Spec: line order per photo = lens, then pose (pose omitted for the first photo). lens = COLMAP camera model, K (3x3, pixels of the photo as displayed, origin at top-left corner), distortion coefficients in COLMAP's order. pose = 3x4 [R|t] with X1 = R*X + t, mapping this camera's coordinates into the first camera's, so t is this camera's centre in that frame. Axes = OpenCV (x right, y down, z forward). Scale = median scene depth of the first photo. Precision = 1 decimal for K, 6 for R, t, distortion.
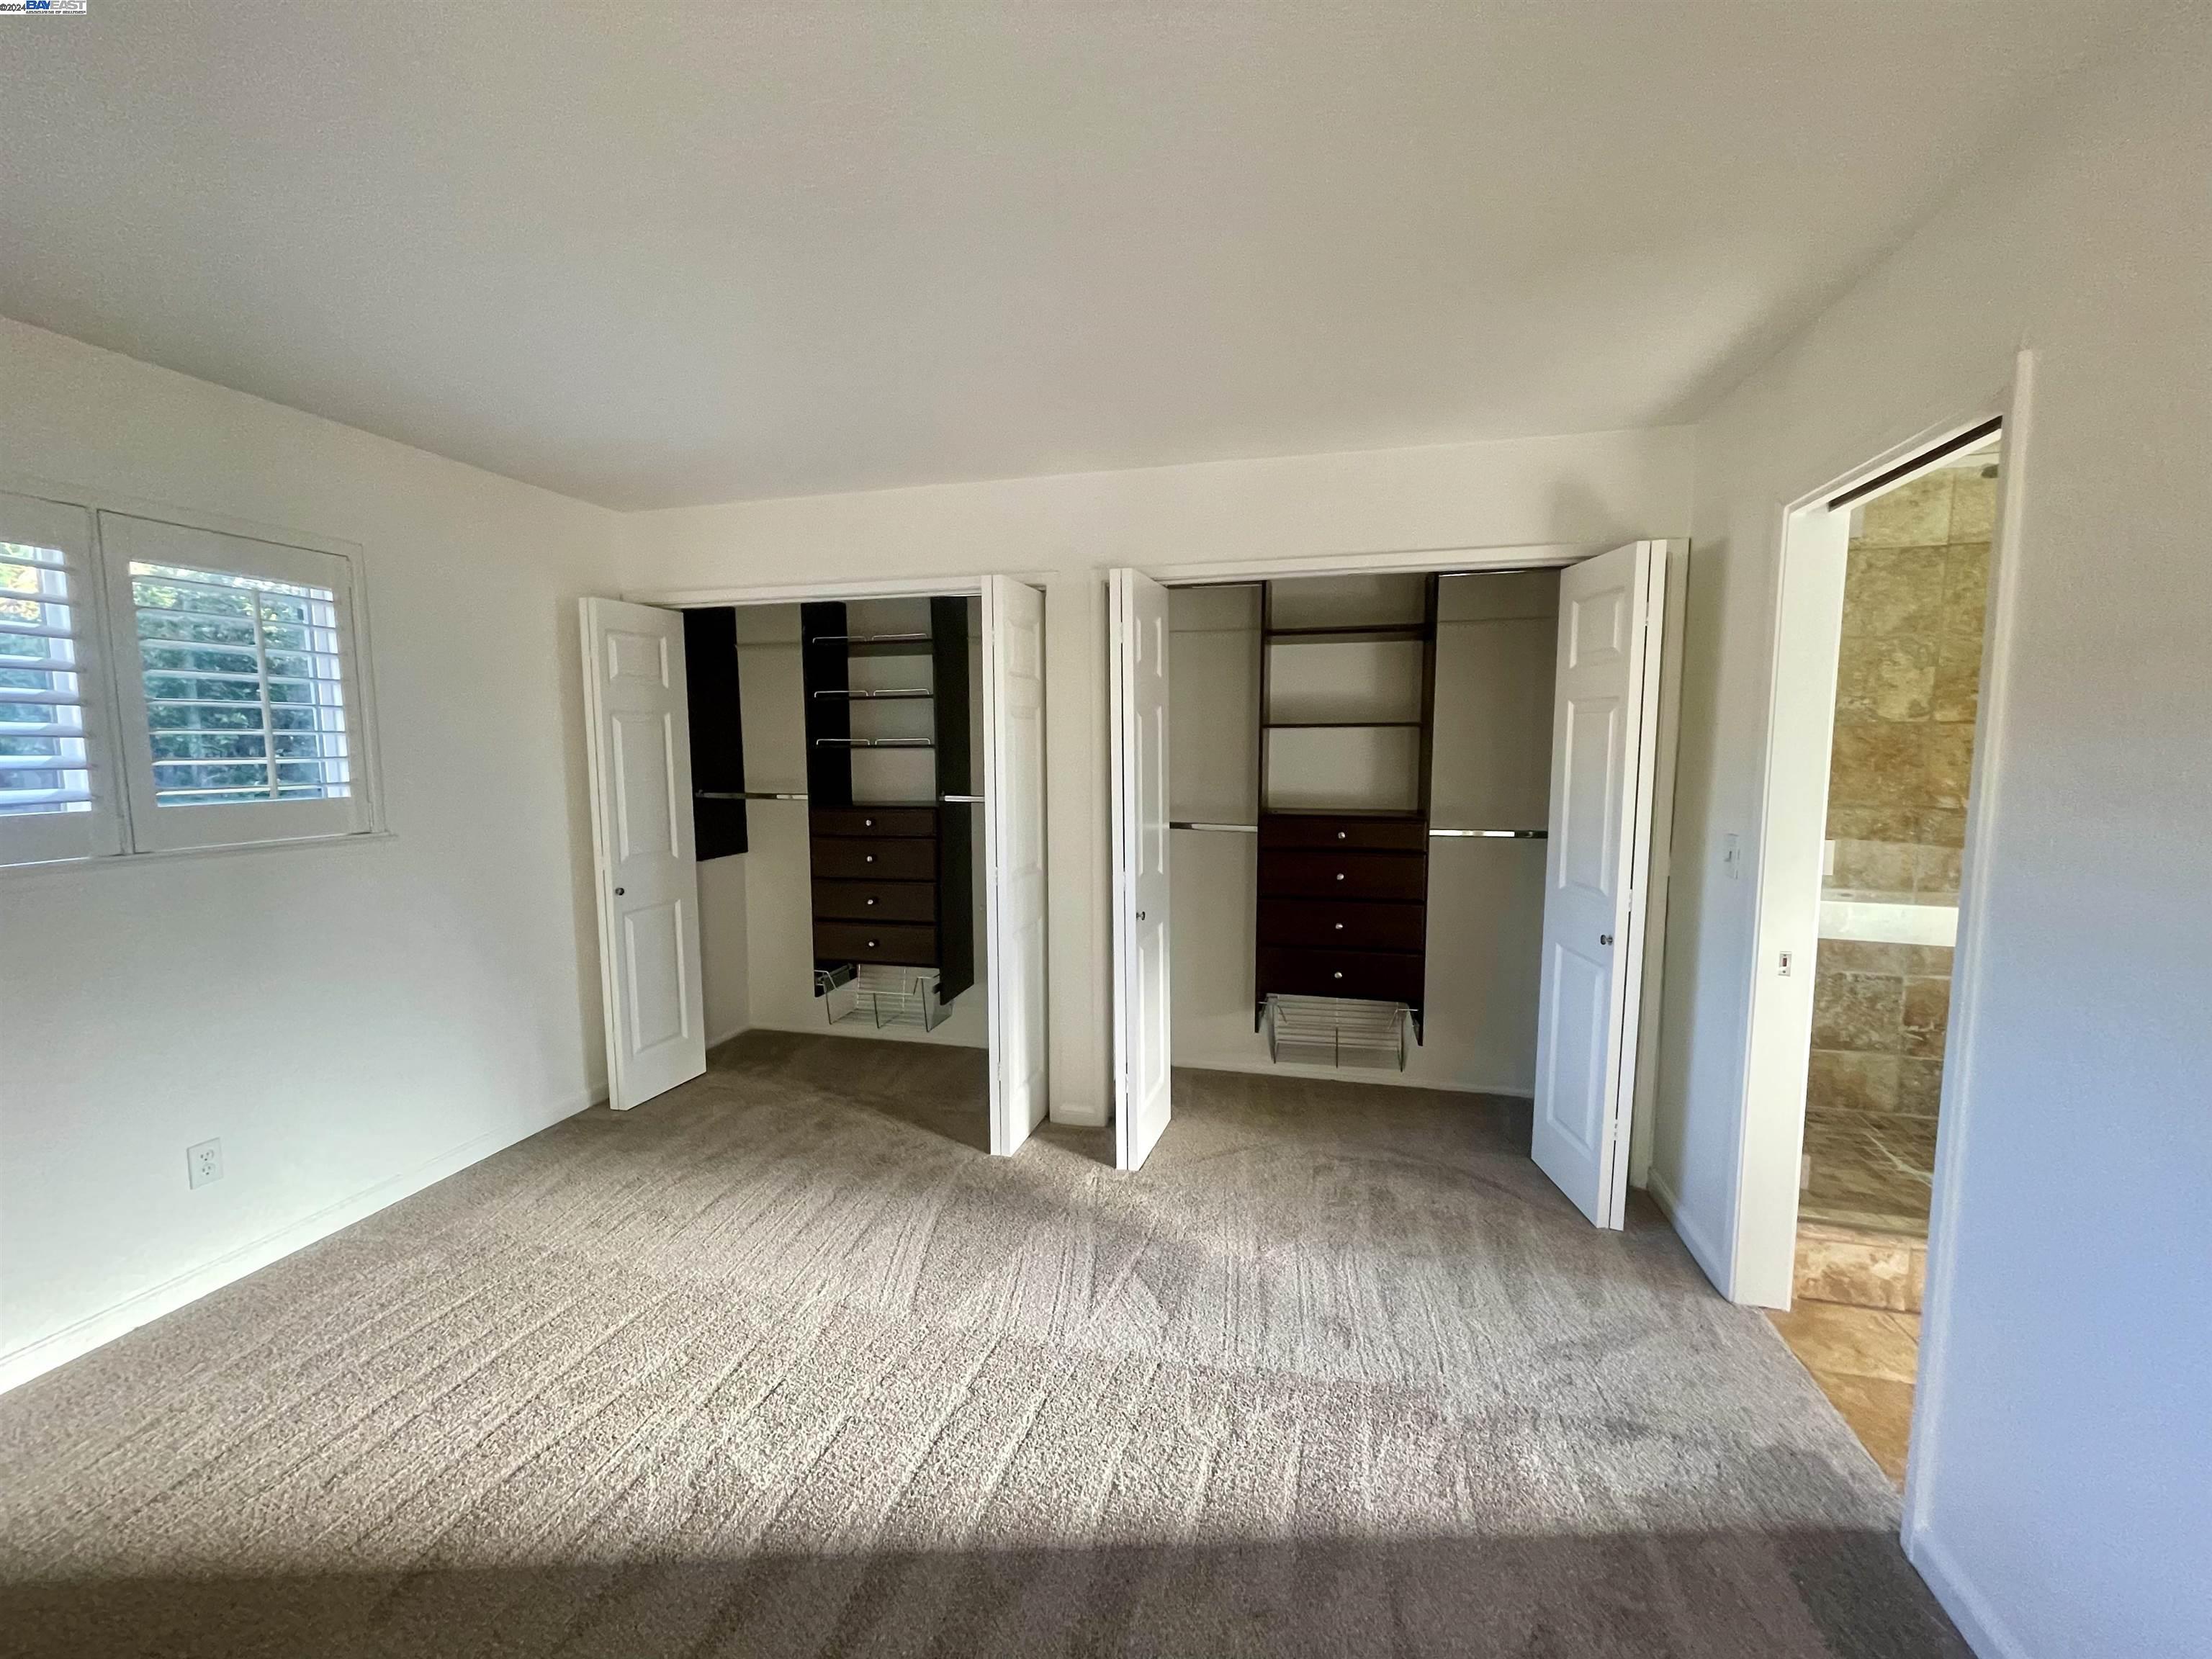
lens RADIAL K [[892.1, 0, 1082.7], [0, 892.1, 832.9], [0, 0, 1]] dist [-0.000157, 0.001078]
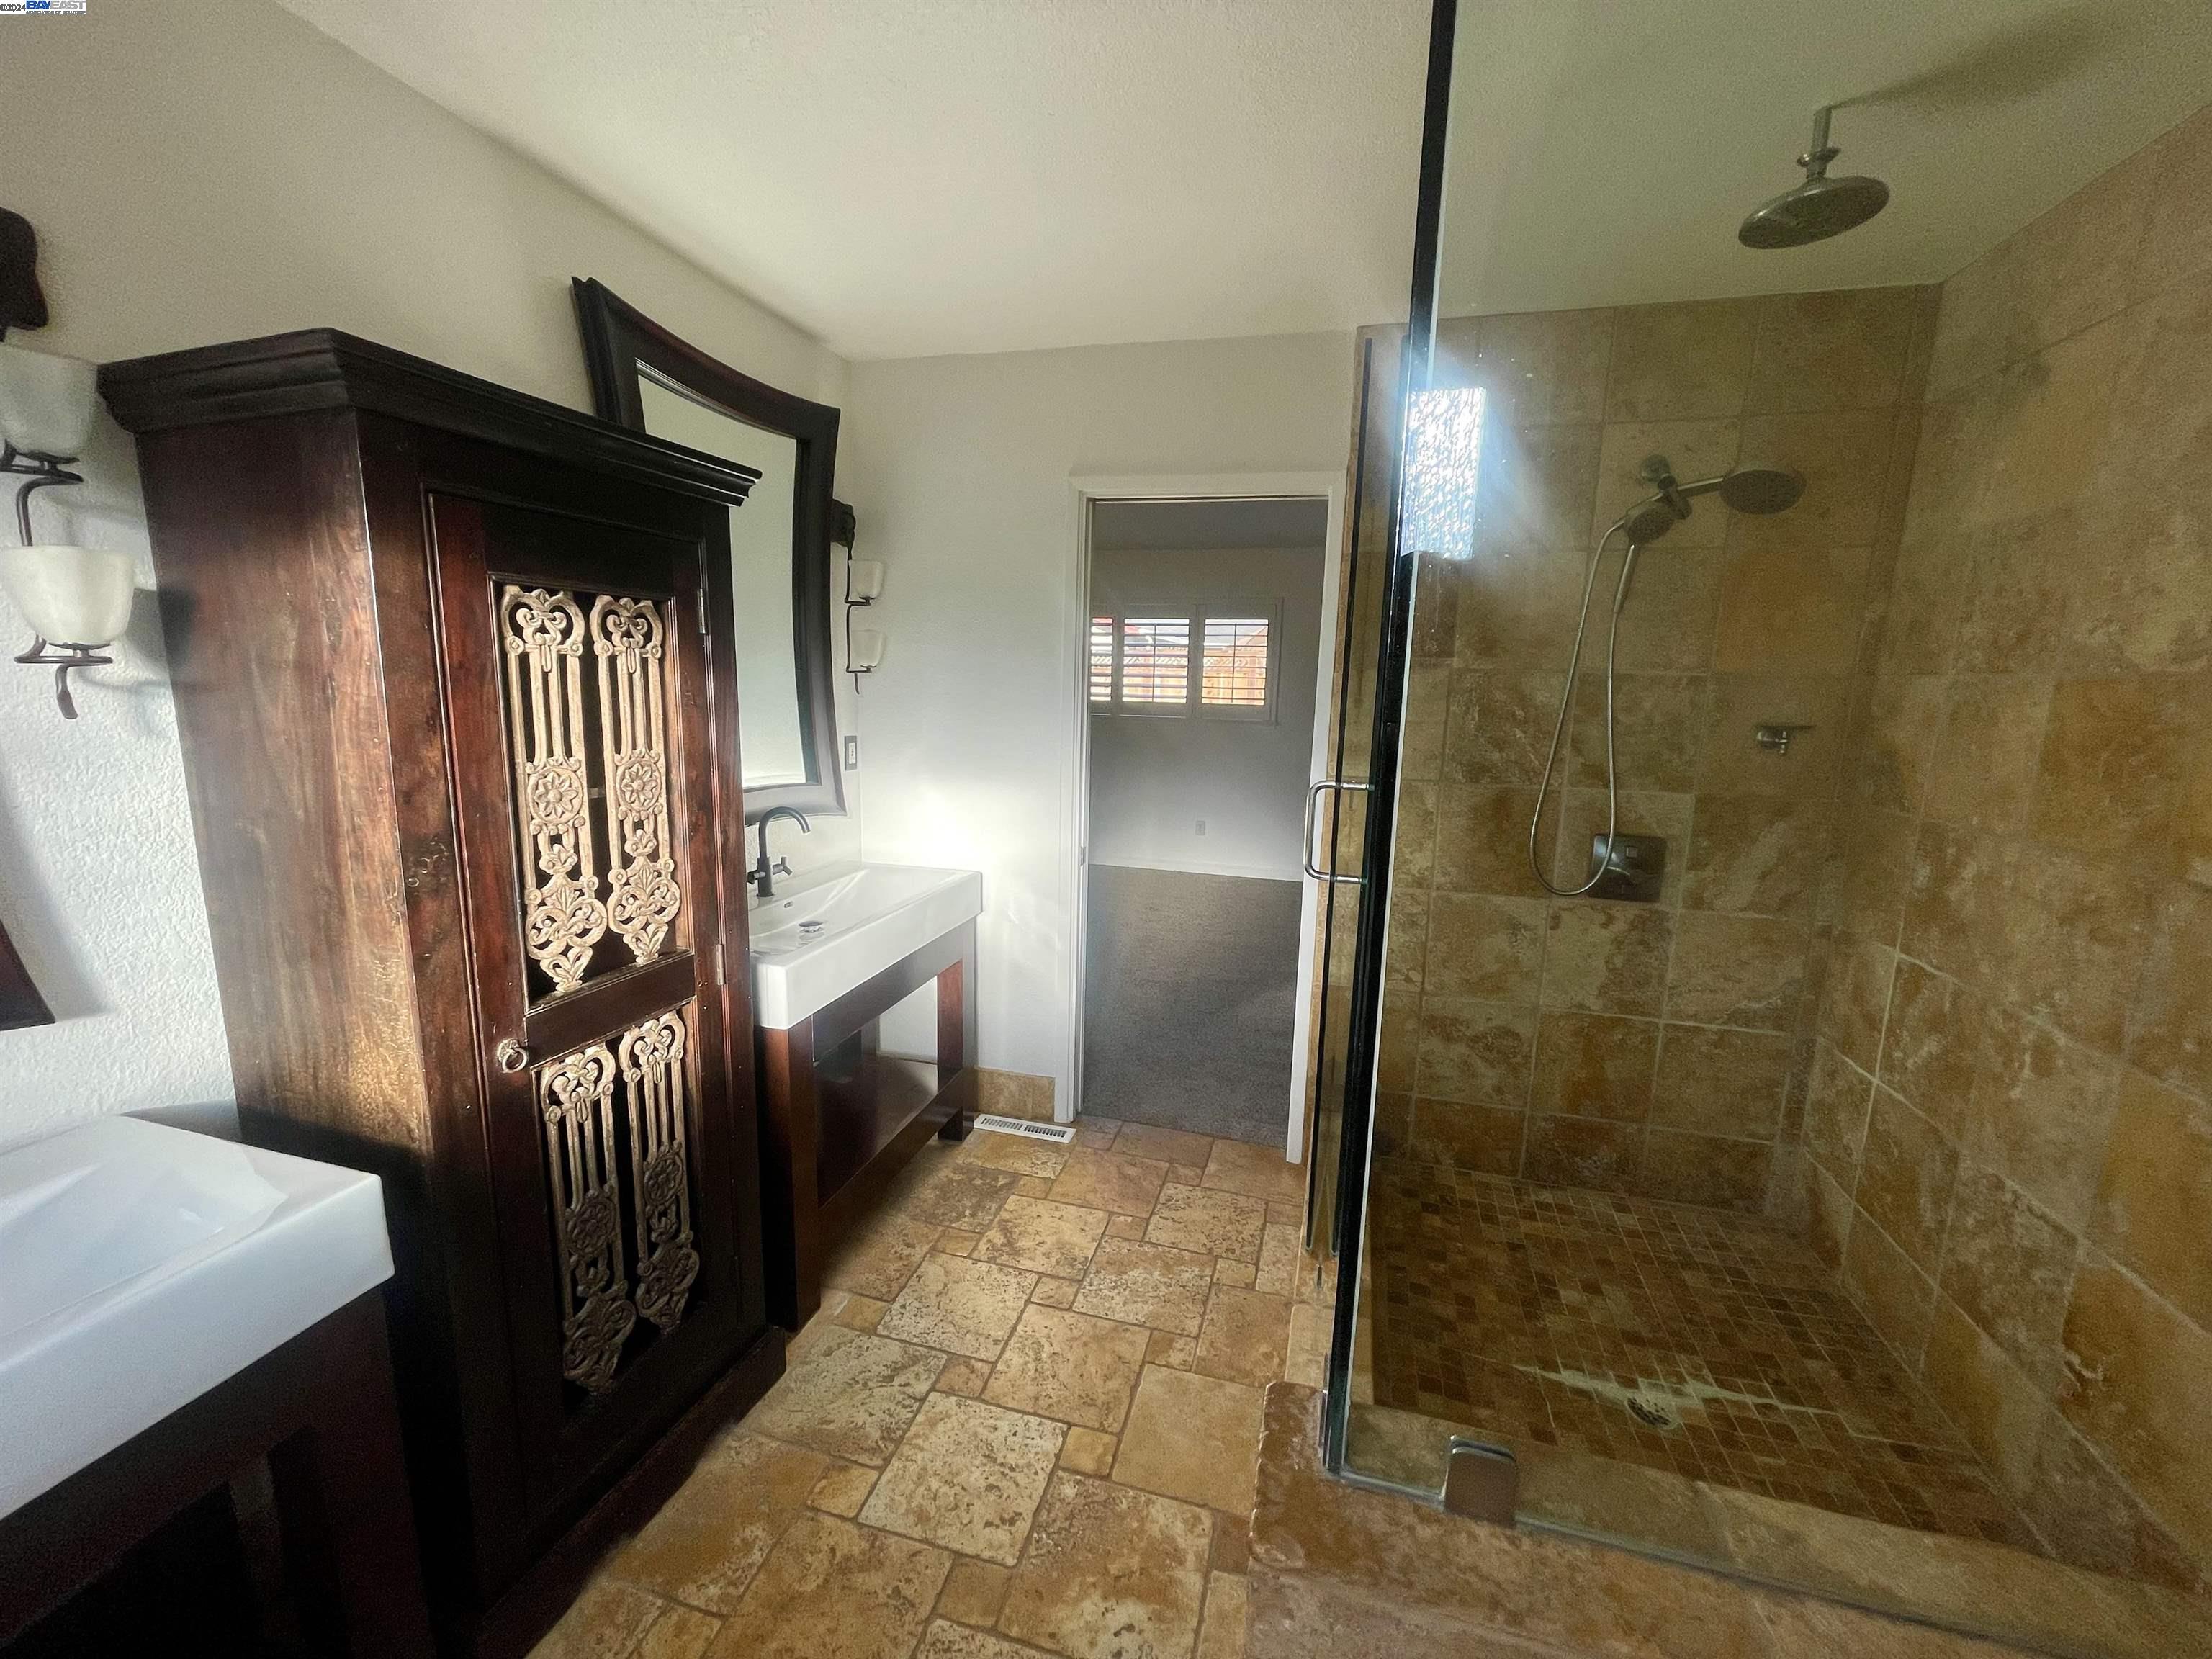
lens RADIAL K [[892.1, 0, 1099.5], [0, 892.1, 830.2], [0, 0, 1]] dist [-0.000157, 0.001078]
pose [[-0.007987, 0.176028, -0.984353, 1.321531], [-0.125815, 0.976385, 0.175624, -0.058414], [0.992022, 0.125249, 0.014348, 0.468587]]
